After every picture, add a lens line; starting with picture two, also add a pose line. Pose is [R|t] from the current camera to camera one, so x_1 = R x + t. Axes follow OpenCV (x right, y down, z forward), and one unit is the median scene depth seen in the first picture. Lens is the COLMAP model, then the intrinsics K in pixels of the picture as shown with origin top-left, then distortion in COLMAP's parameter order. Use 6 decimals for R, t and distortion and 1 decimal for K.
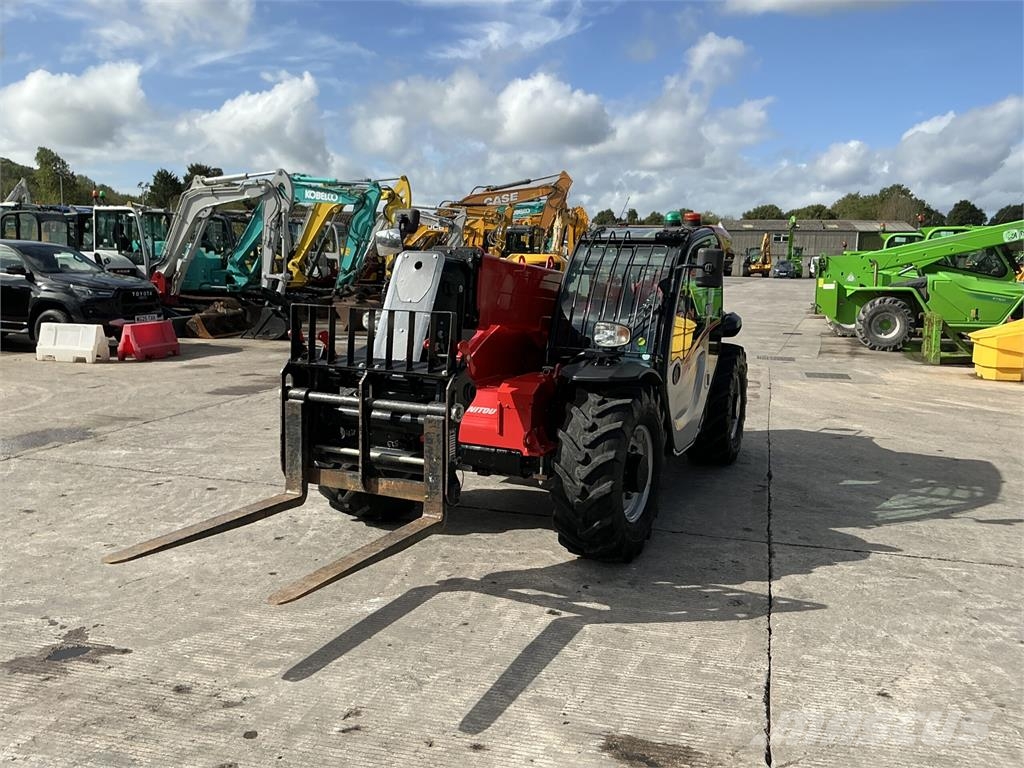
lens RADIAL K [[848.6, 0, 512.0], [0, 848.6, 384.0], [0, 0, 1]] dist [0.152890, -0.355579]
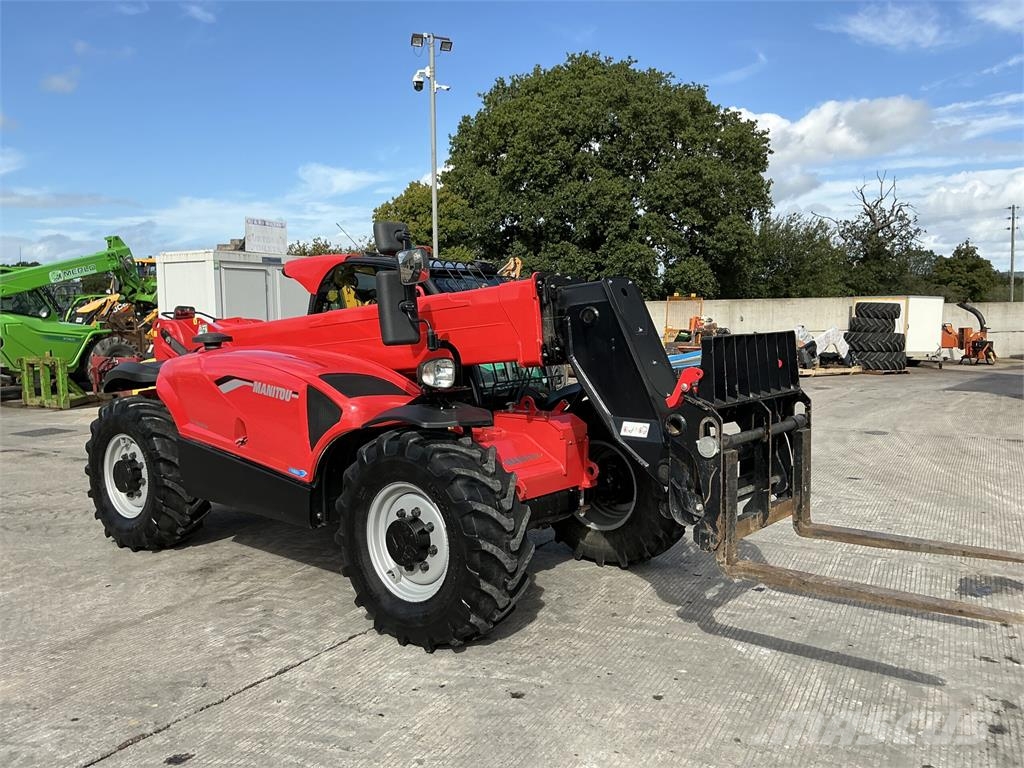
lens RADIAL K [[849.3, 0, 512.0], [0, 849.3, 384.0], [0, 0, 1]] dist [0.130914, -0.268125]
pose [[0.241252, -0.106535, 0.964597, -0.385671], [0.158013, 0.985004, 0.069268, -0.047424], [-0.957512, 0.135708, 0.254468, 0.340503]]
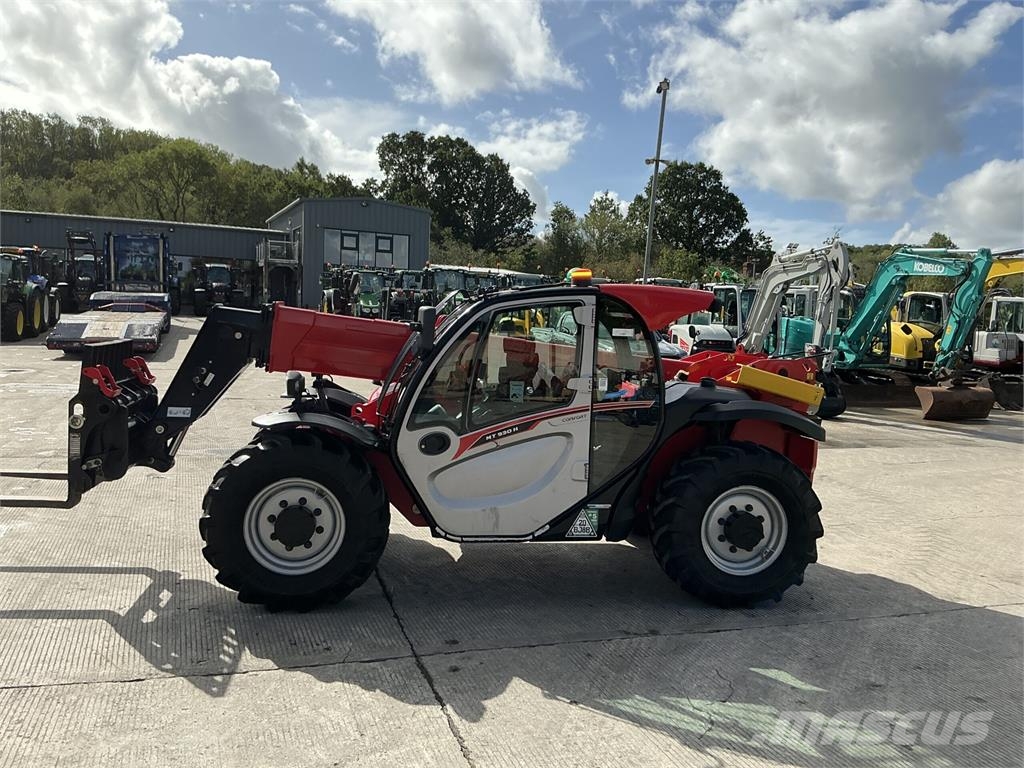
lens RADIAL K [[849.3, 0, 512.0], [0, 849.3, 384.0], [0, 0, 1]] dist [0.130914, -0.268125]
pose [[0.560908, 0.075240, -0.824452, 0.445394], [-0.152737, 0.988171, -0.013732, -0.033921], [0.813666, 0.133627, 0.565766, 0.250971]]
